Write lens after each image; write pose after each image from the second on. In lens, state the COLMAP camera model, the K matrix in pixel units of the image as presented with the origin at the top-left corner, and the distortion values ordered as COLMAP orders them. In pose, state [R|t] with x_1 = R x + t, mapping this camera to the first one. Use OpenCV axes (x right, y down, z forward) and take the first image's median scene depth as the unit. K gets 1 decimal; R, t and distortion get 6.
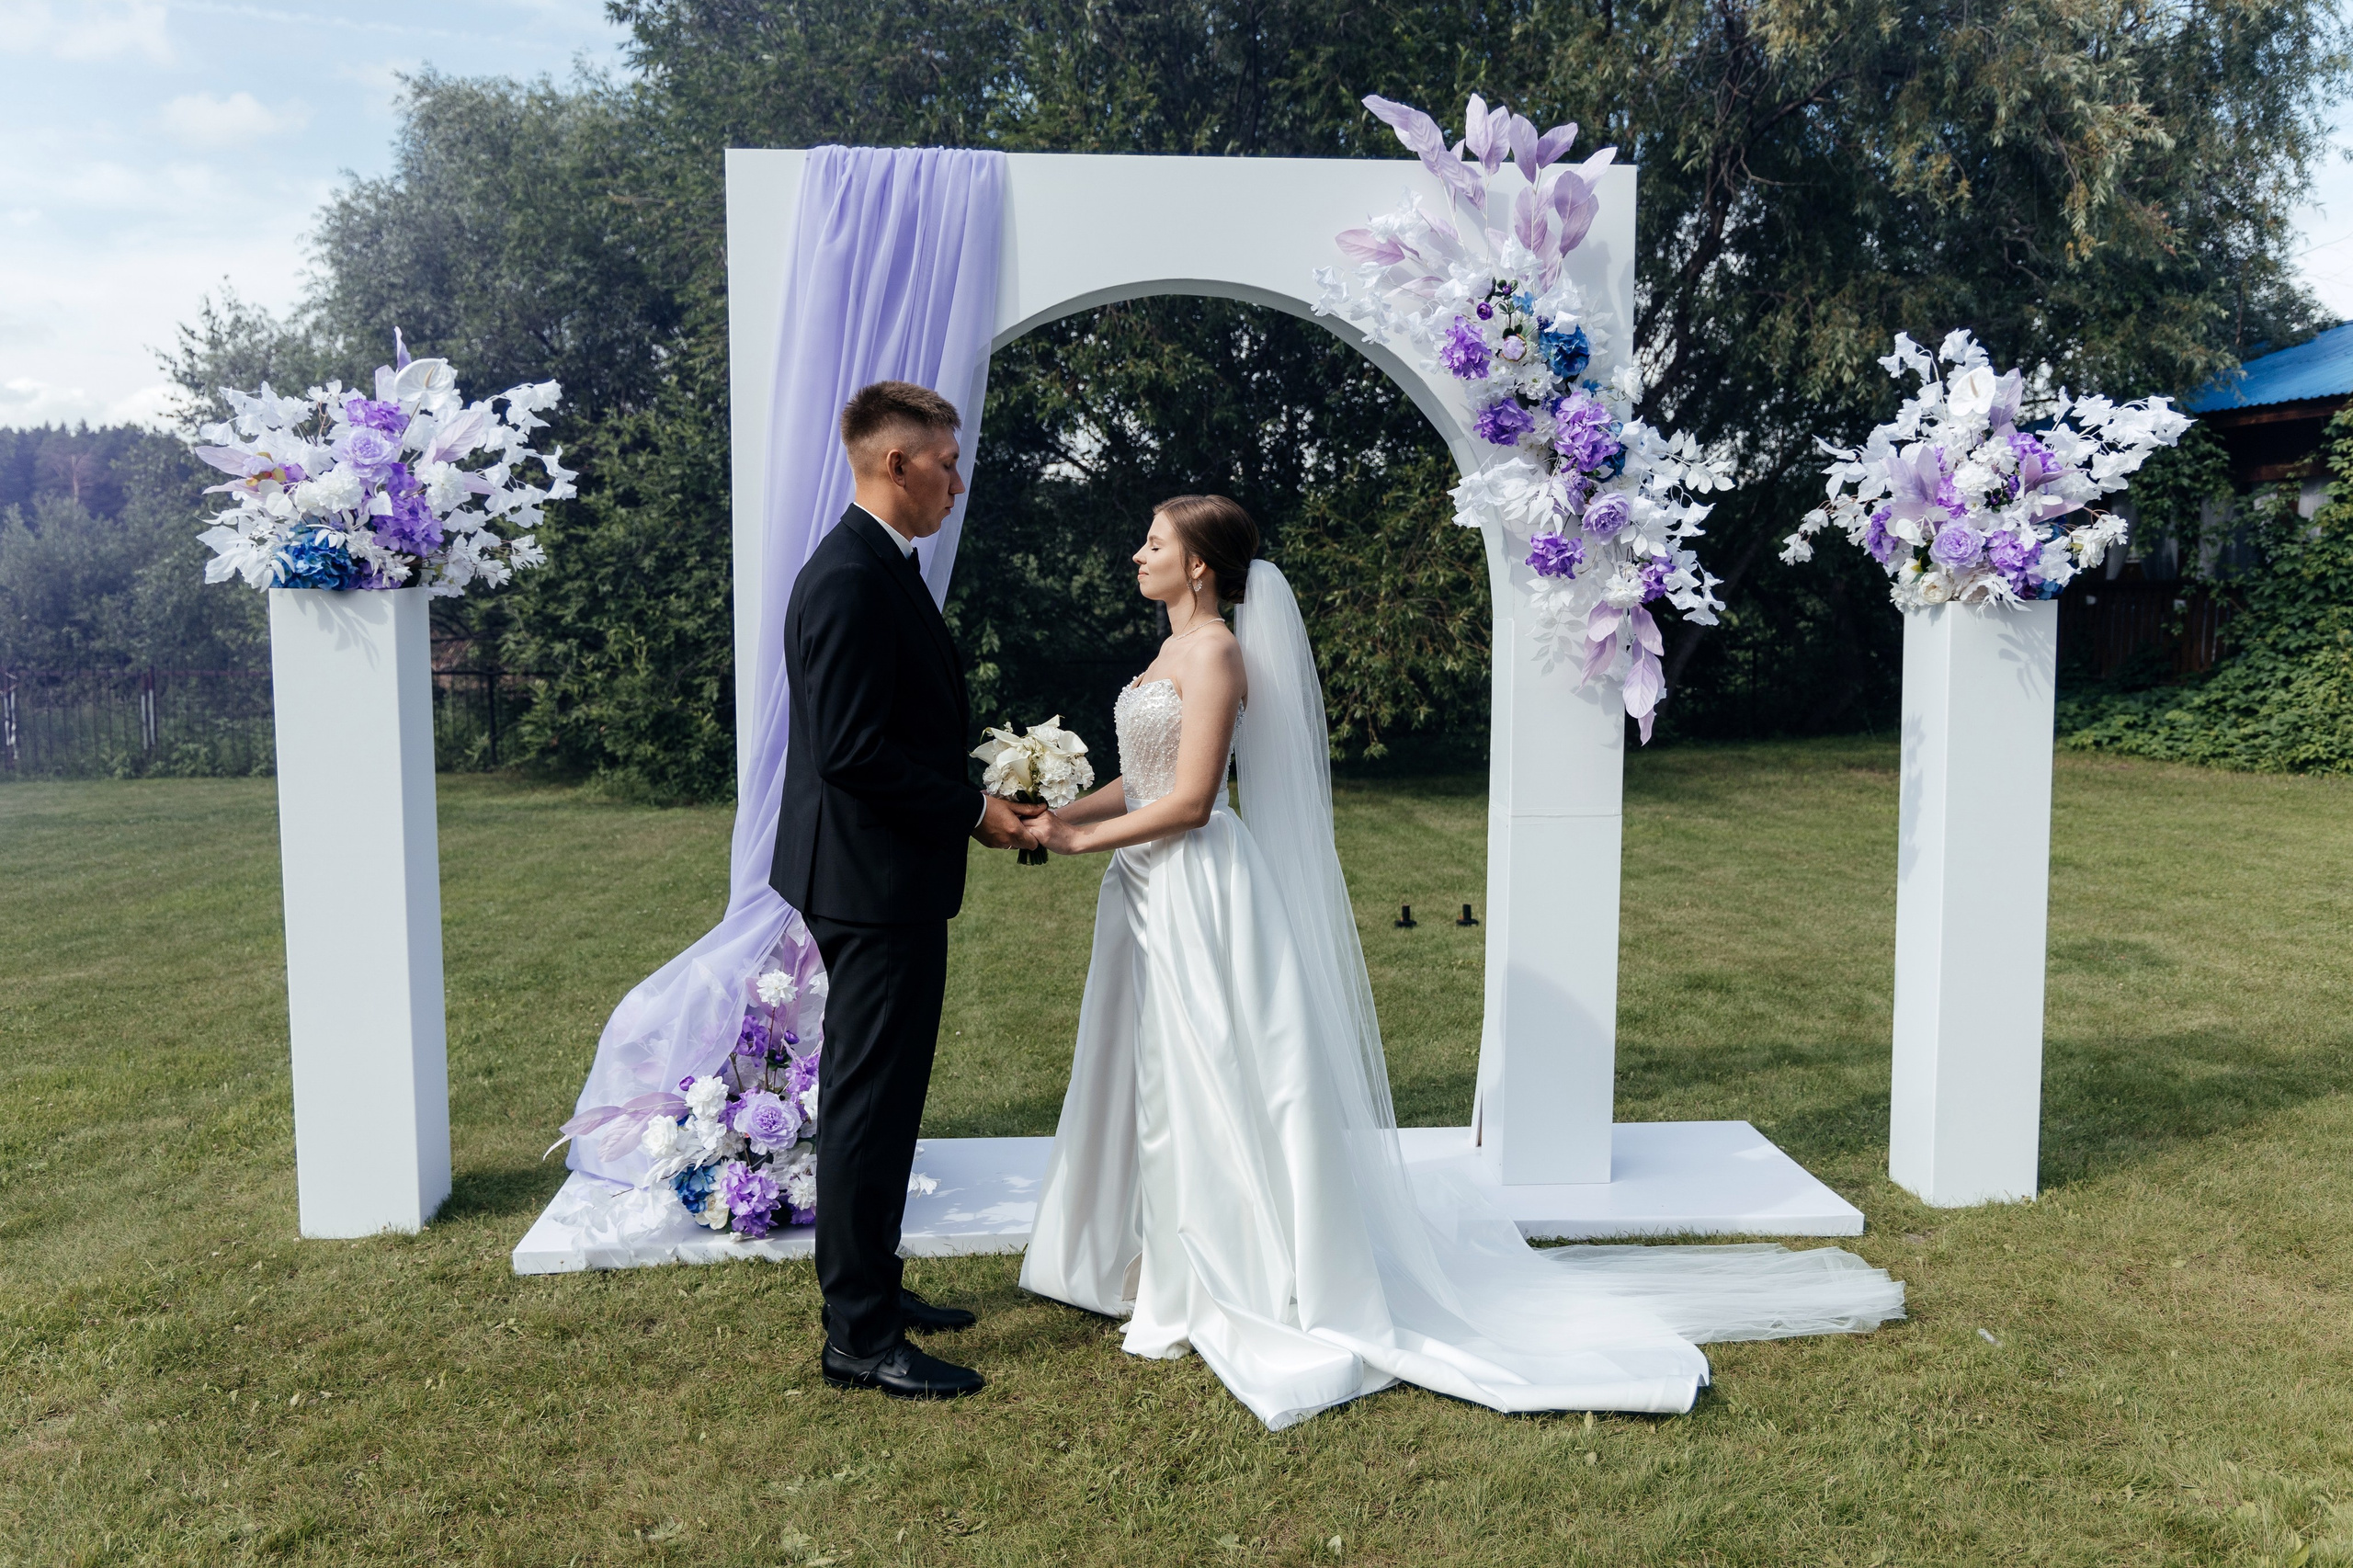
lens RADIAL K [[1969.7, 0, 1173.9], [0, 1969.7, 798.2], [0, 0, 1]] dist [-0.056503, 0.089987]
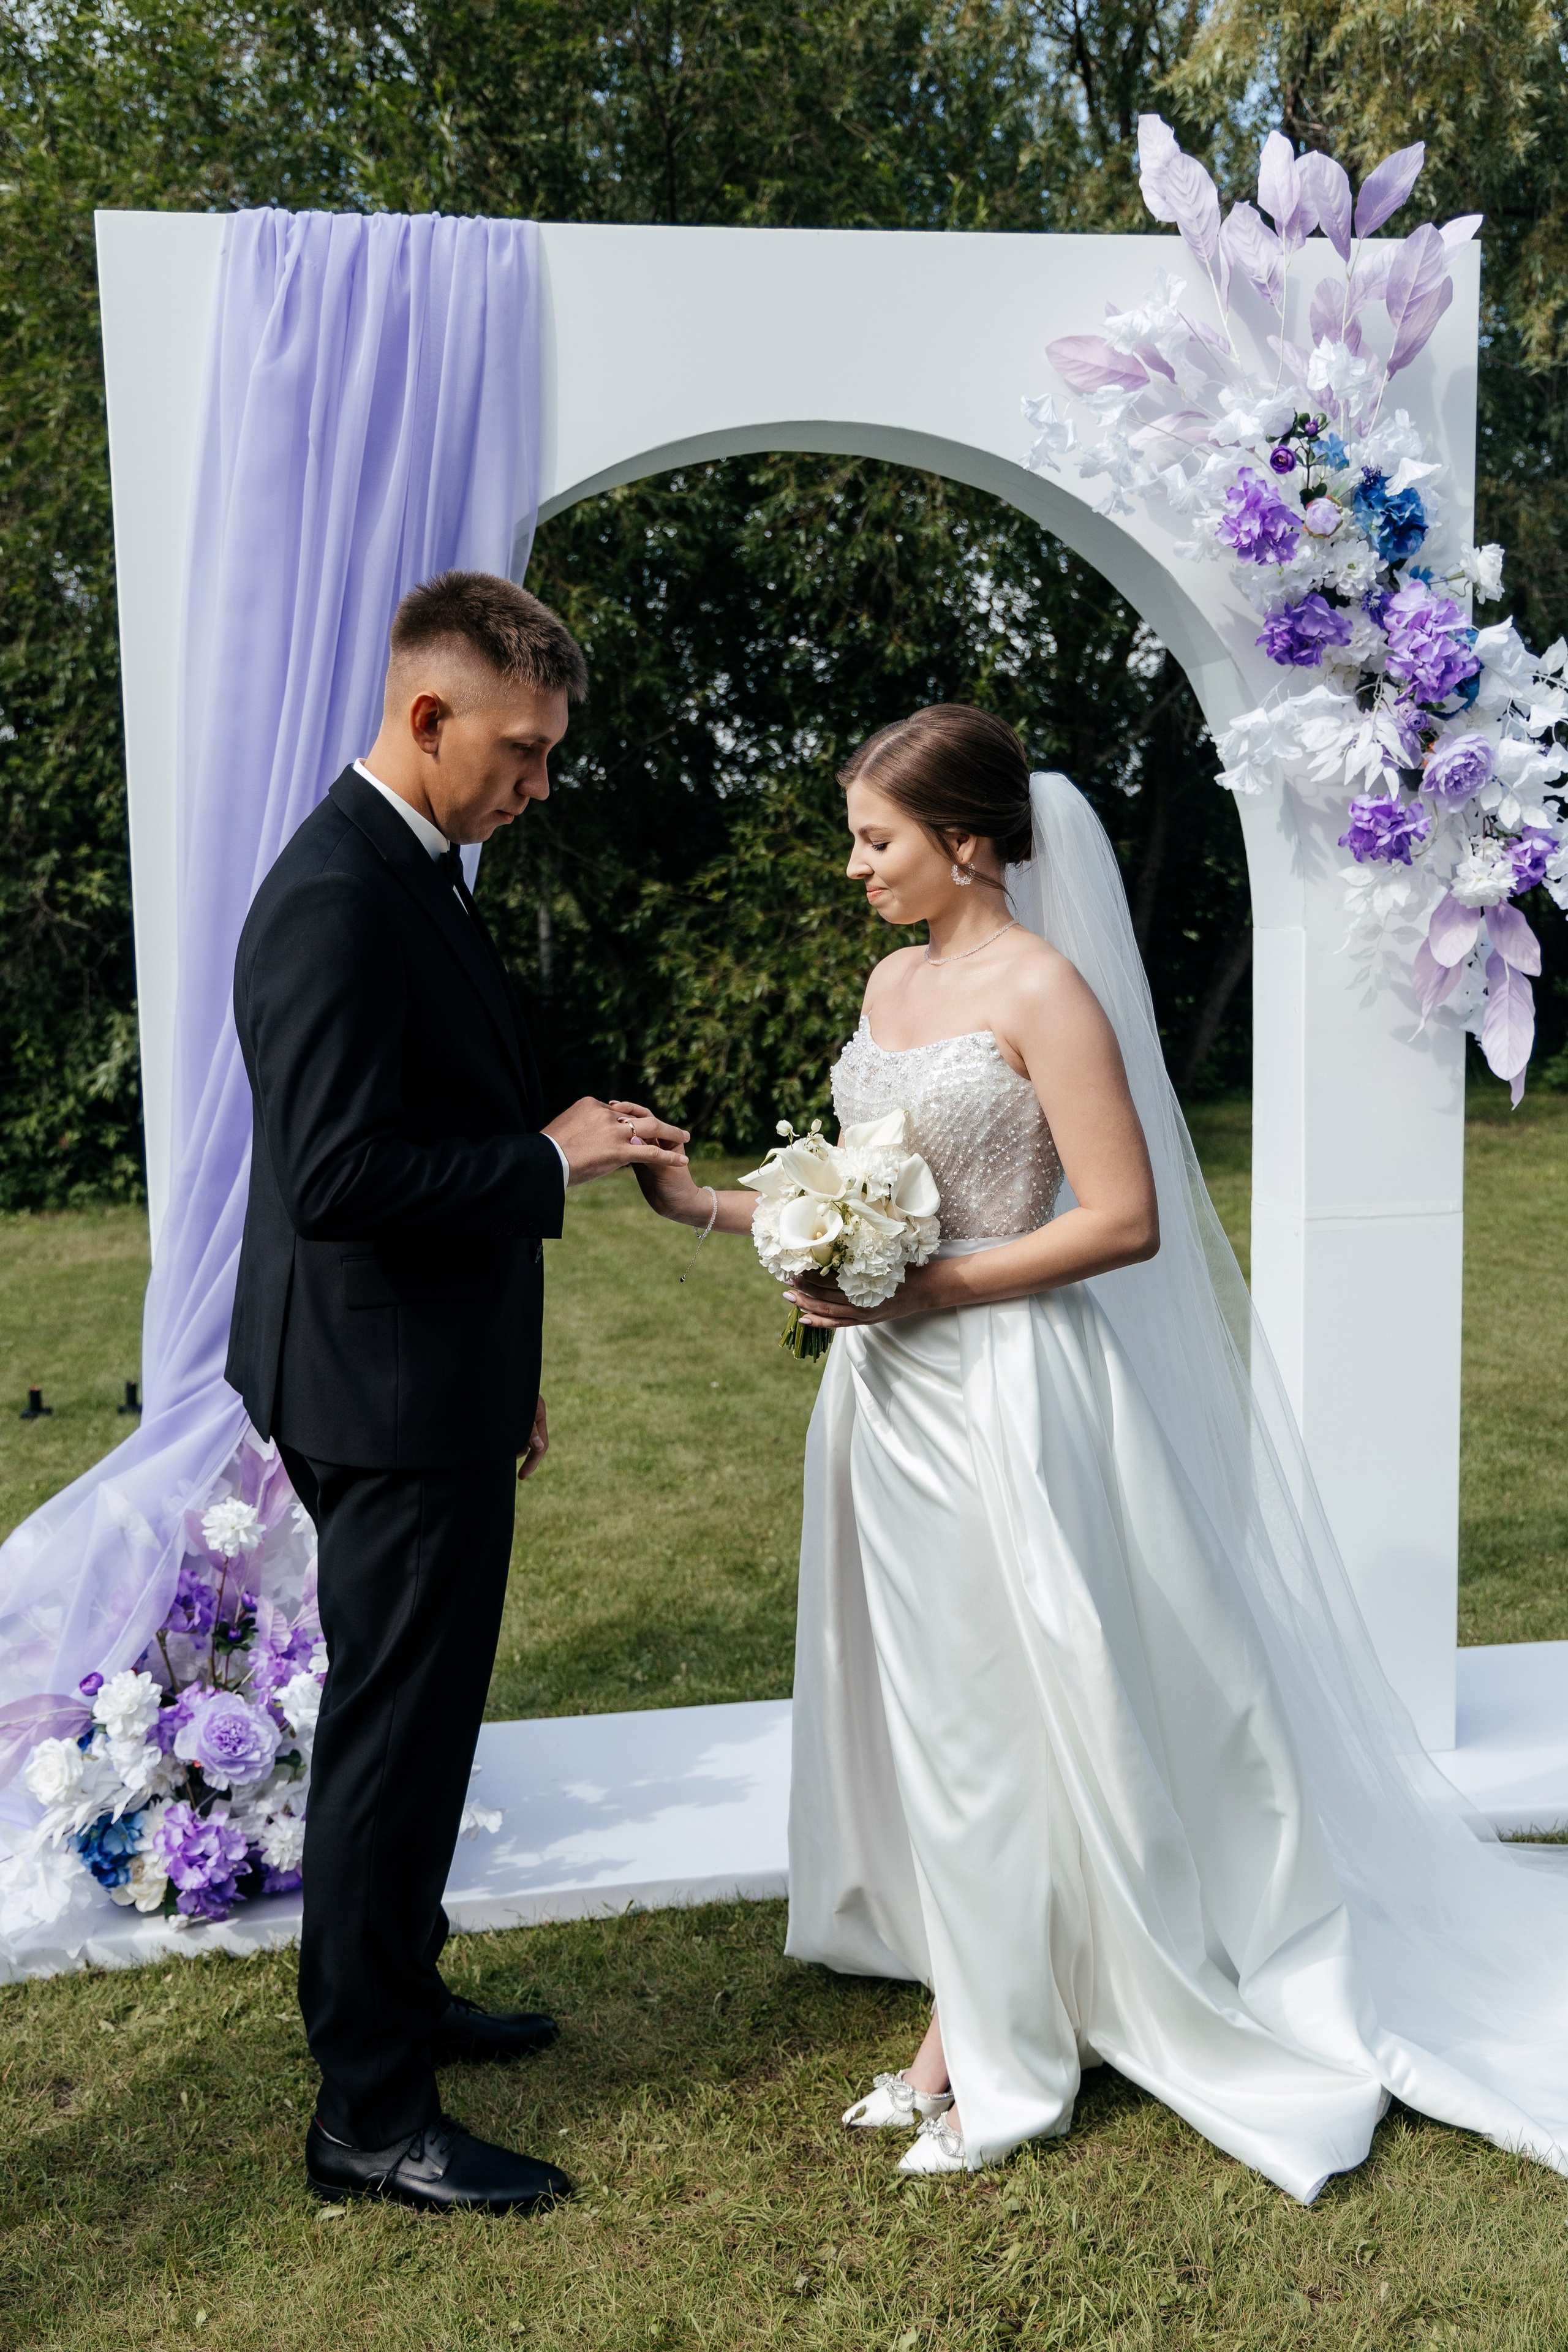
lens RADIAL K [[2469.4, 0, 749.7], [0, 2469.4, 1204.6], [0, 0, 1]] dist [0.024150, 0.051907]
pose [[0.995533, -0.034592, 0.087853, -0.099592], [0.033710, 0.999365, 0.011509, -0.012994], [-0.088196, -0.008496, 0.996067, 0.176253]]
